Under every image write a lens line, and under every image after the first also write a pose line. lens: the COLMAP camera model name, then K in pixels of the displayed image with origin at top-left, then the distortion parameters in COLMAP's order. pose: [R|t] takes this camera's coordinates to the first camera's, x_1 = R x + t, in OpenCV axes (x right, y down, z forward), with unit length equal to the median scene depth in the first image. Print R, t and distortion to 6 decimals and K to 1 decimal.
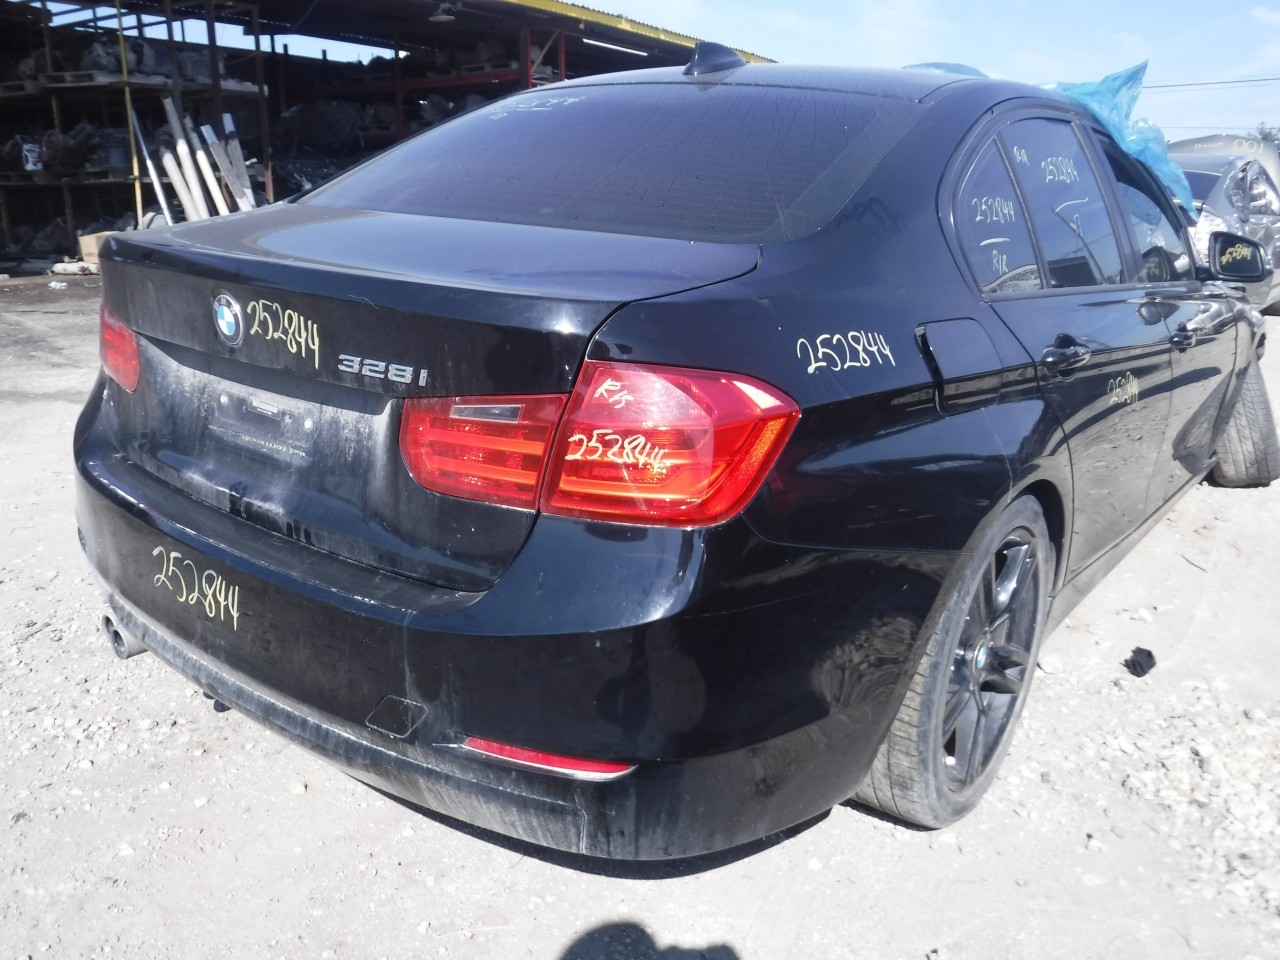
lens RADIAL K [[1058.2, 0, 640.7], [0, 1058.2, 503.0], [0, 0, 1]] dist [-0.098714, 0.041055]
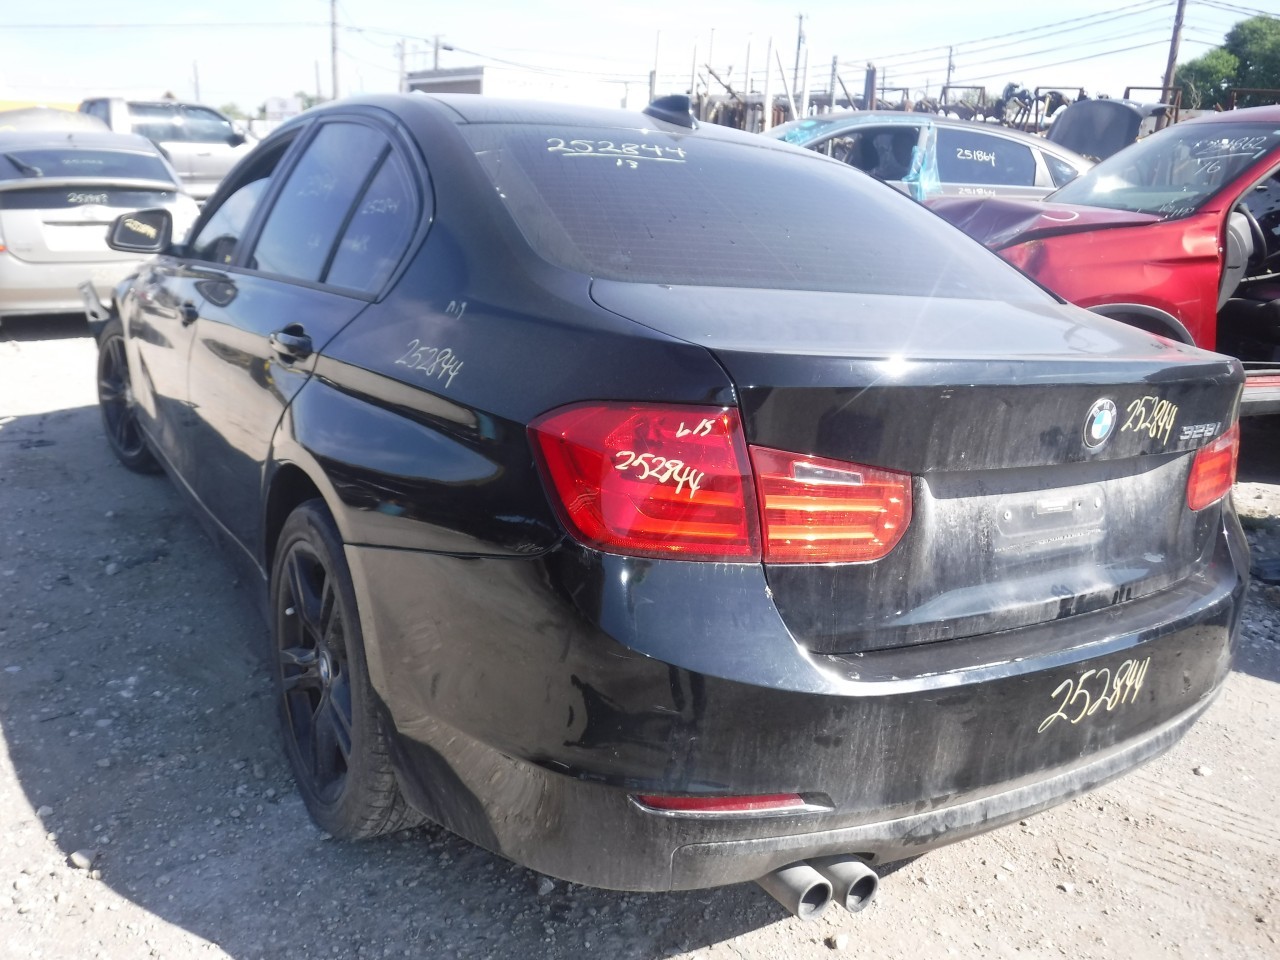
lens RADIAL K [[1058.2, 0, 628.3], [0, 1058.2, 498.7], [0, 0, 1]] dist [-0.098714, 0.041055]
pose [[0.334661, -0.262718, 0.904976, -1.511420], [0.227246, 0.954508, 0.193062, -0.413615], [-0.914528, 0.141042, 0.379138, 1.071290]]
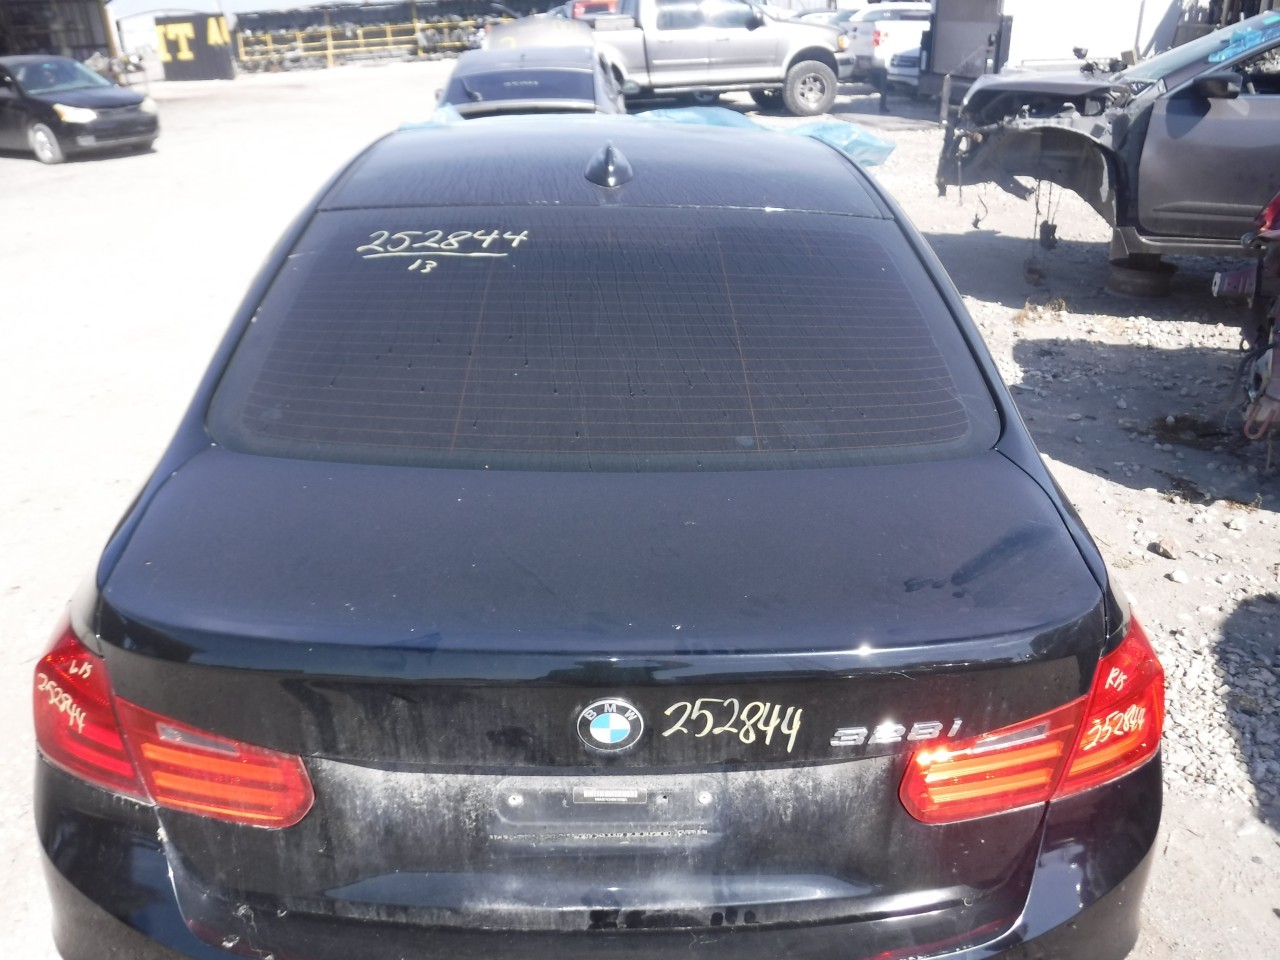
lens RADIAL K [[1058.2, 0, 633.1], [0, 1058.2, 501.1], [0, 0, 1]] dist [-0.098714, 0.041055]
pose [[0.764729, -0.290370, 0.575217, -0.794647], [0.212352, 0.956407, 0.200481, -0.493435], [-0.608355, -0.031166, 0.793053, 0.397636]]
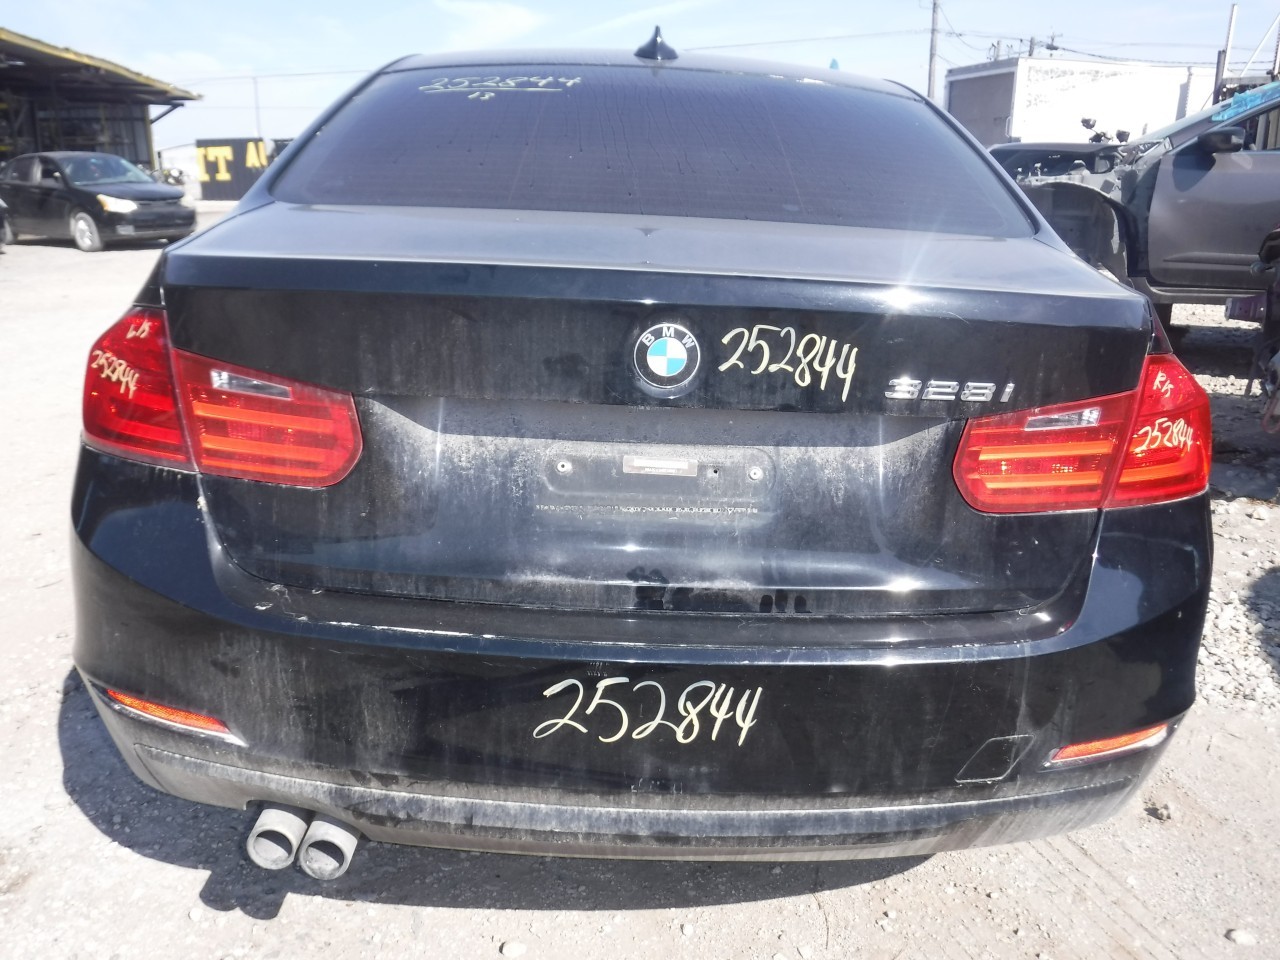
lens RADIAL K [[1058.2, 0, 636.6], [0, 1058.2, 510.1], [0, 0, 1]] dist [-0.098714, 0.041055]
pose [[0.774207, -0.196059, 0.601801, -0.920639], [0.184628, 0.979418, 0.081561, -0.136125], [-0.605406, 0.047964, 0.794470, 0.416346]]
